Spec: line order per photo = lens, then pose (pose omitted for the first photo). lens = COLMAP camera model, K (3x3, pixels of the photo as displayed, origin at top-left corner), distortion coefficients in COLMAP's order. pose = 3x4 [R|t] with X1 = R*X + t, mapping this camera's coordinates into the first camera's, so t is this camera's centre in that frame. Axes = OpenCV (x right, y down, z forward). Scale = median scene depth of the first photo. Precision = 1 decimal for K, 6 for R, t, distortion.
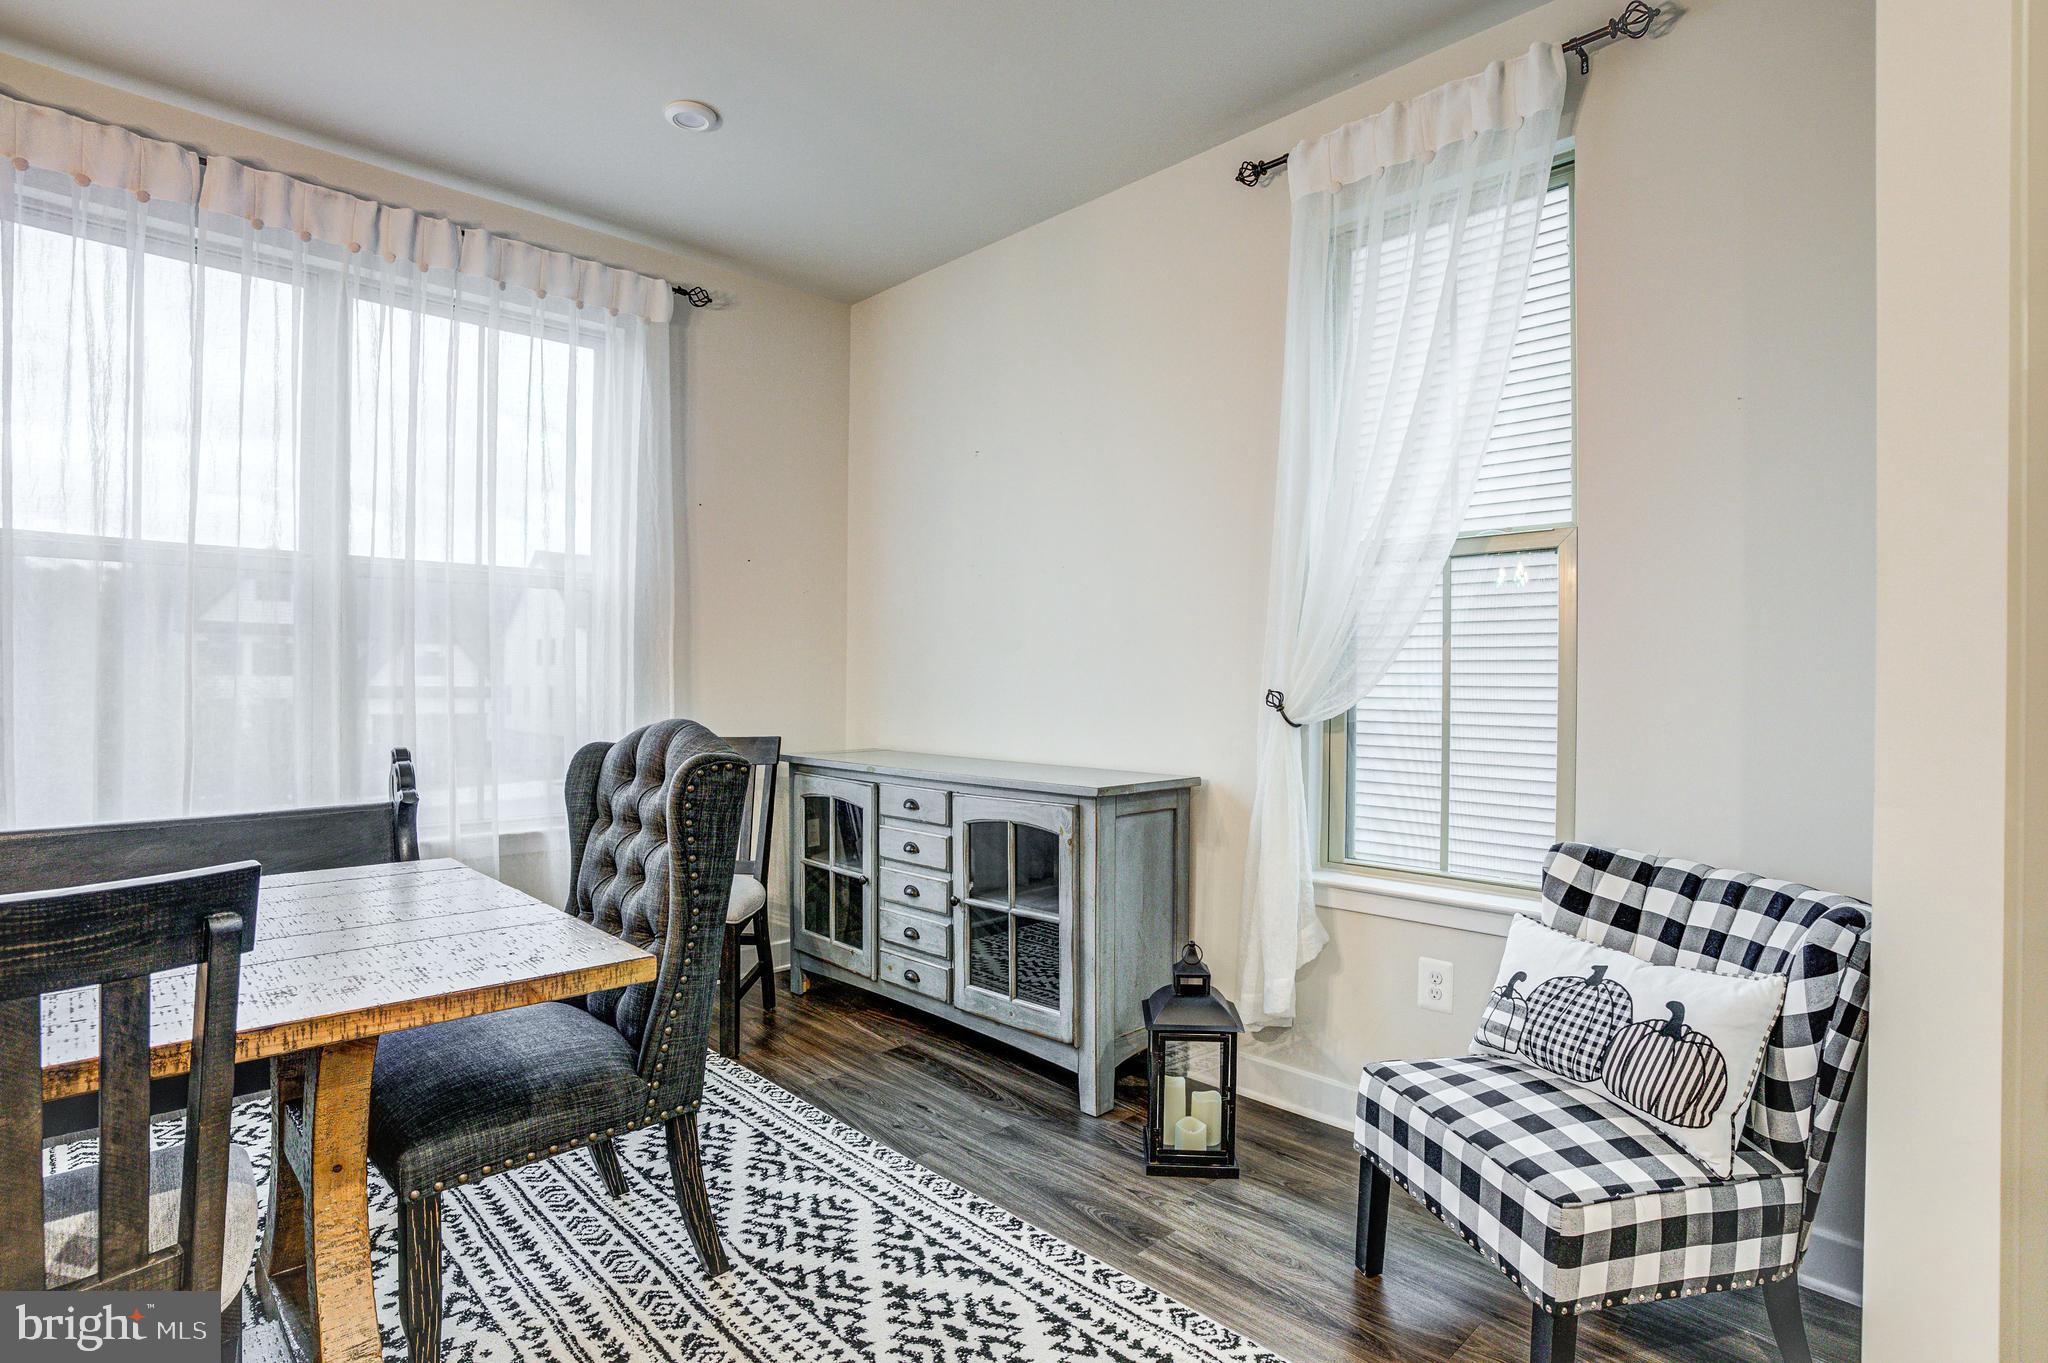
lens RADIAL K [[1016.9, 0, 1027.0], [0, 1016.9, 684.7], [0, 0, 1]] dist [-0.069146, 0.031059]
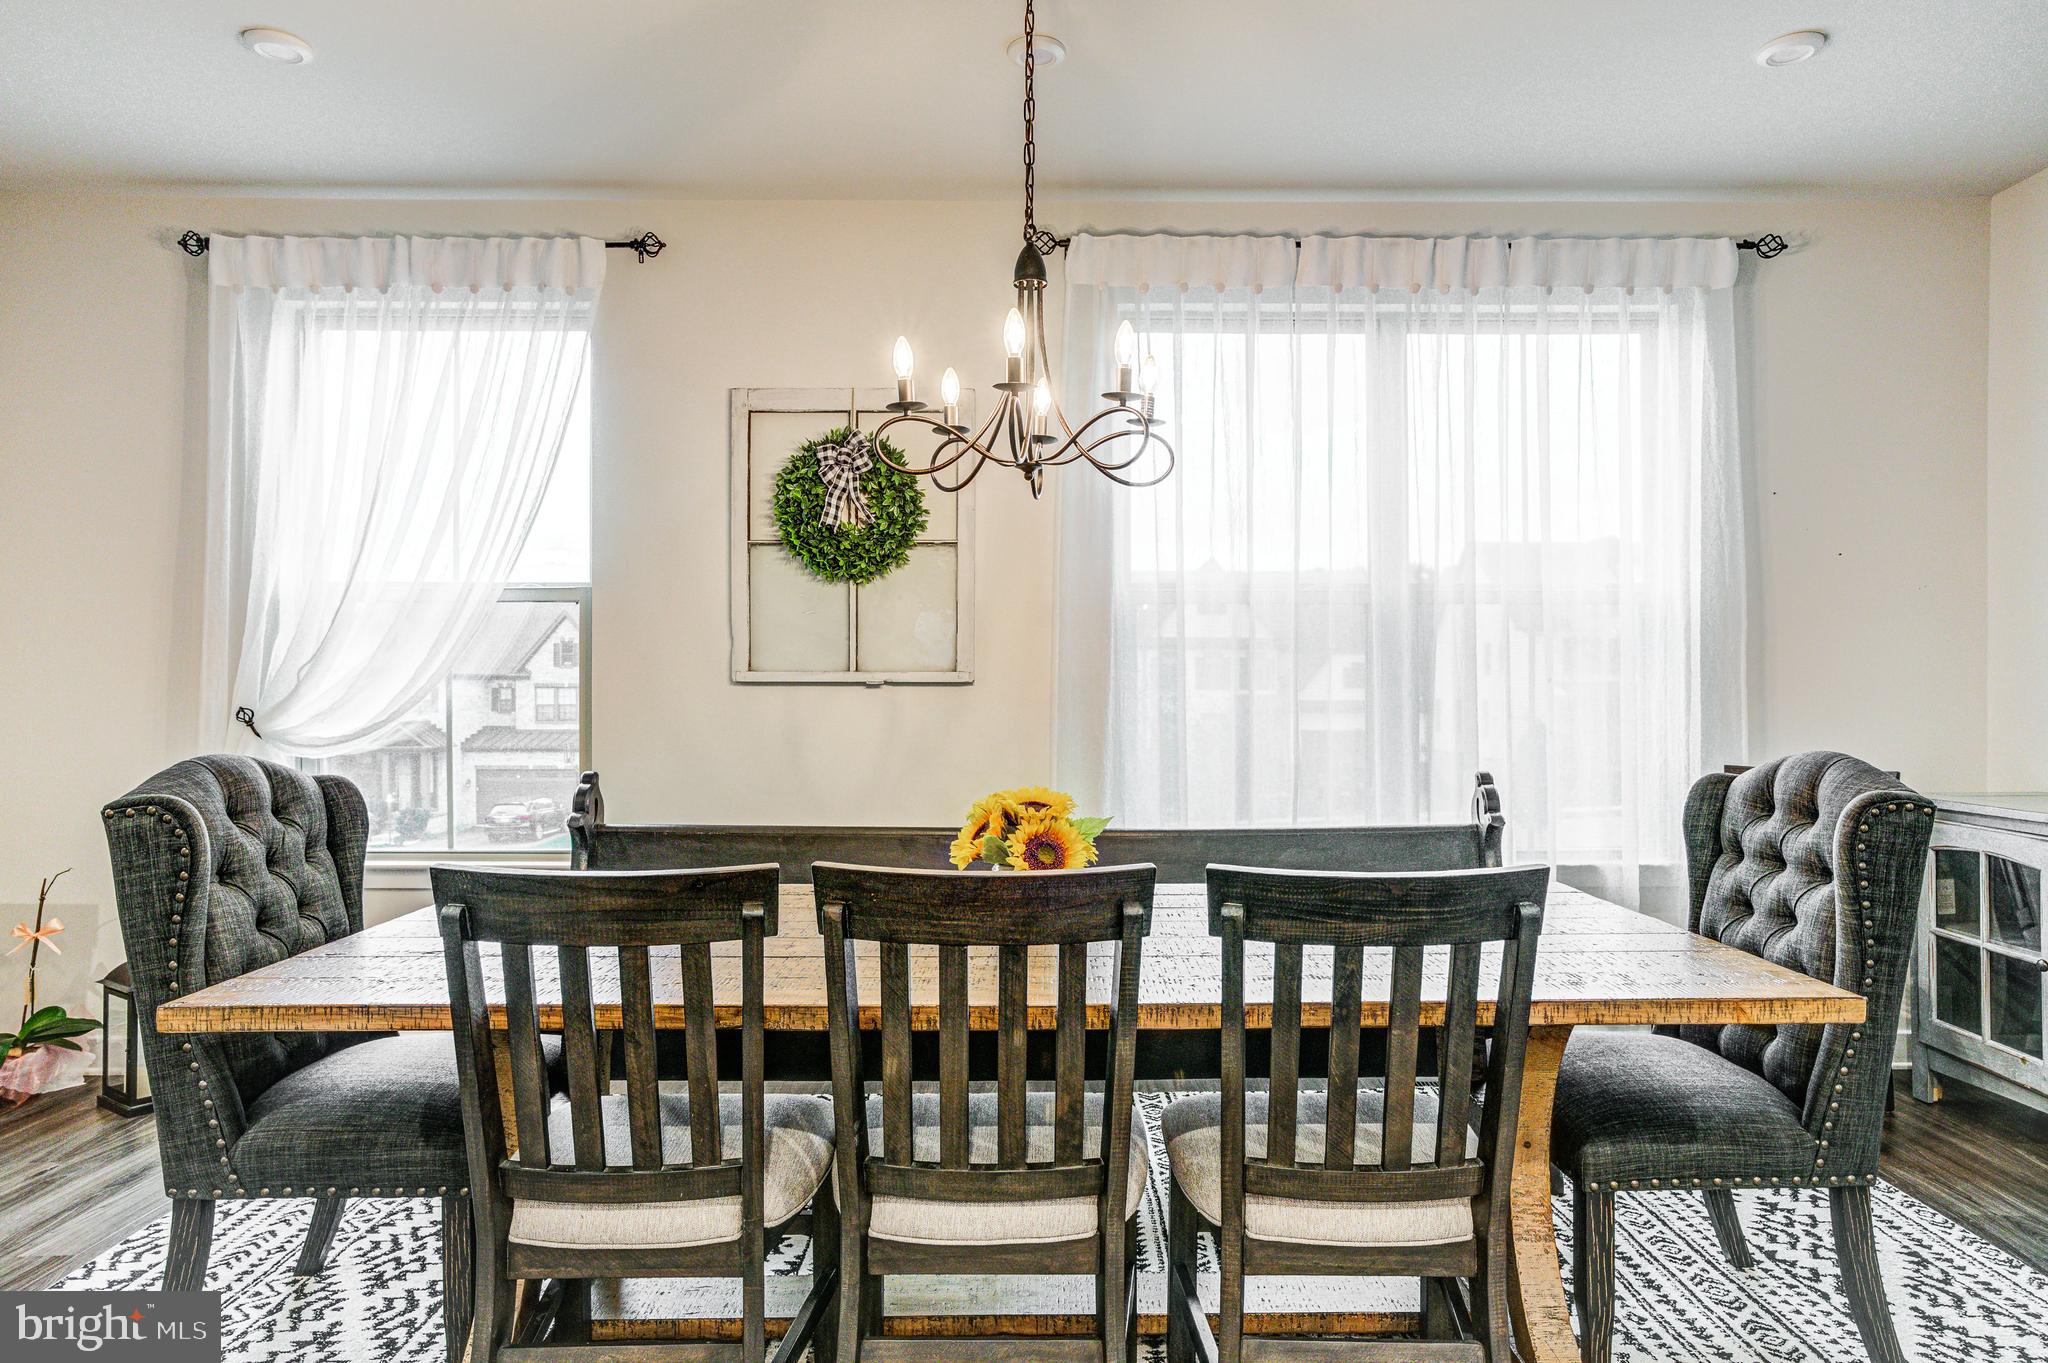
lens RADIAL K [[1261.3, 0, 1066.2], [0, 1261.3, 686.9], [0, 0, 1]] dist [-0.045052, 0.068843]
pose [[0.727211, -0.009298, -0.686351, -0.071755], [0.004413, 0.999951, -0.008870, -0.018487], [0.686400, 0.003421, 0.727216, -0.315836]]
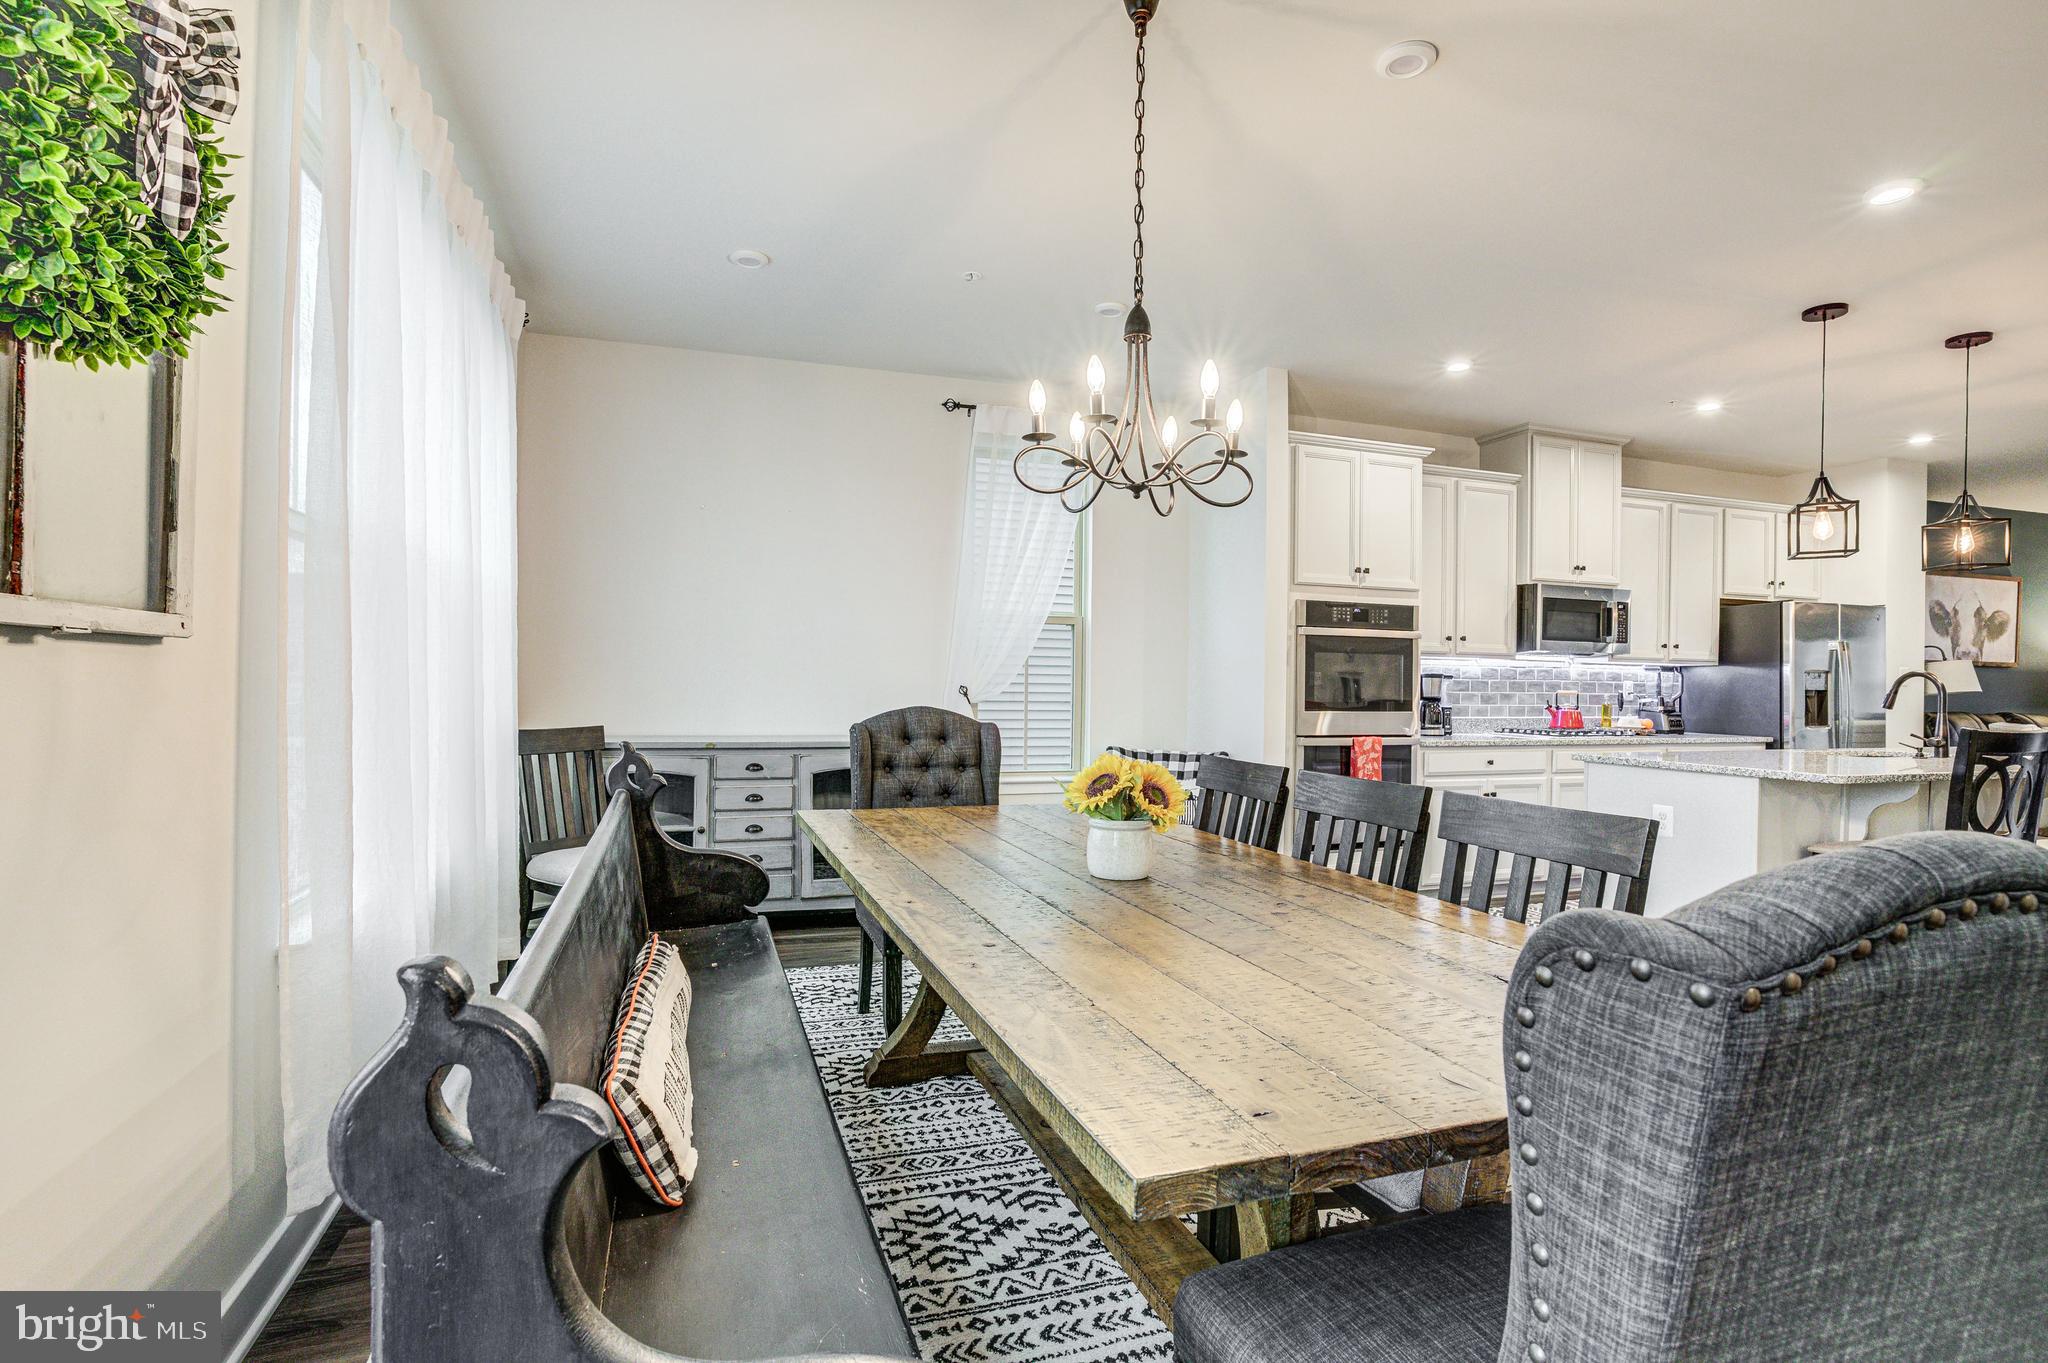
lens RADIAL K [[998.5, 0, 1016.0], [0, 998.5, 681.8], [0, 0, 1]] dist [-0.066685, 0.039238]
pose [[0.430461, -0.003544, 0.902602, -1.943409], [-0.010084, 0.999911, 0.008735, -0.024926], [-0.902553, -0.012862, 0.430386, 0.137195]]
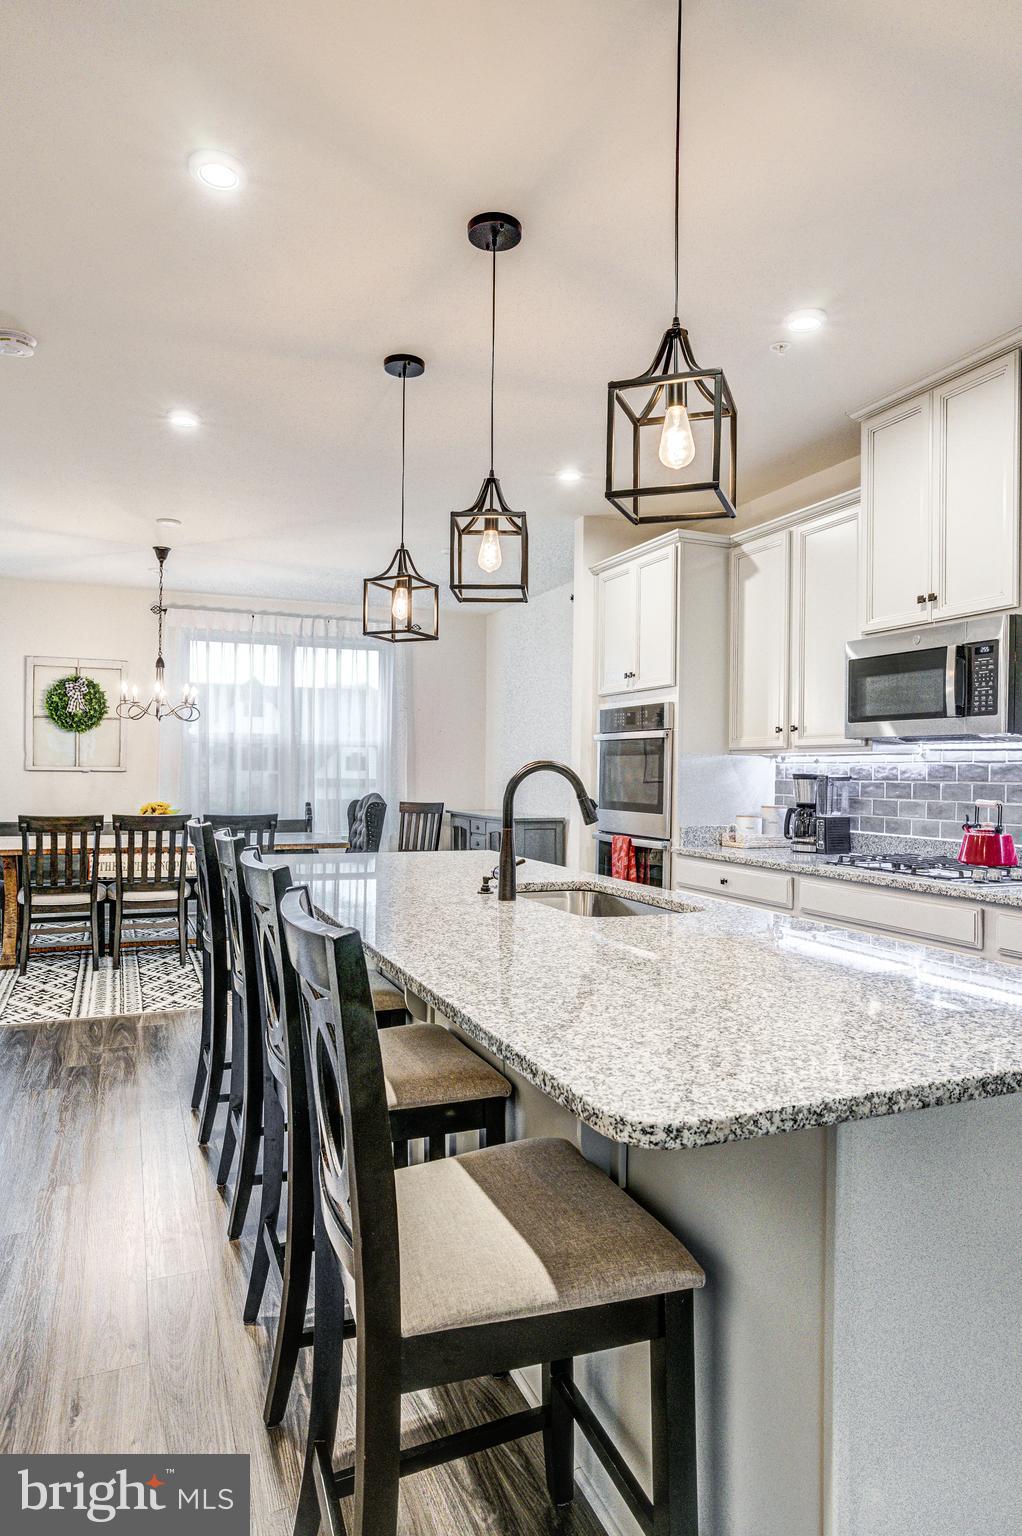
lens RADIAL K [[941.7, 0, 512.1], [0, 941.7, 775.7], [0, 0, 1]] dist [-0.040933, 0.065686]
pose [[0.929527, 0.003220, -0.368741, 1.432944], [-0.003663, 0.999993, -0.000502, -0.028068], [0.368737, 0.001817, 0.929532, -2.050883]]
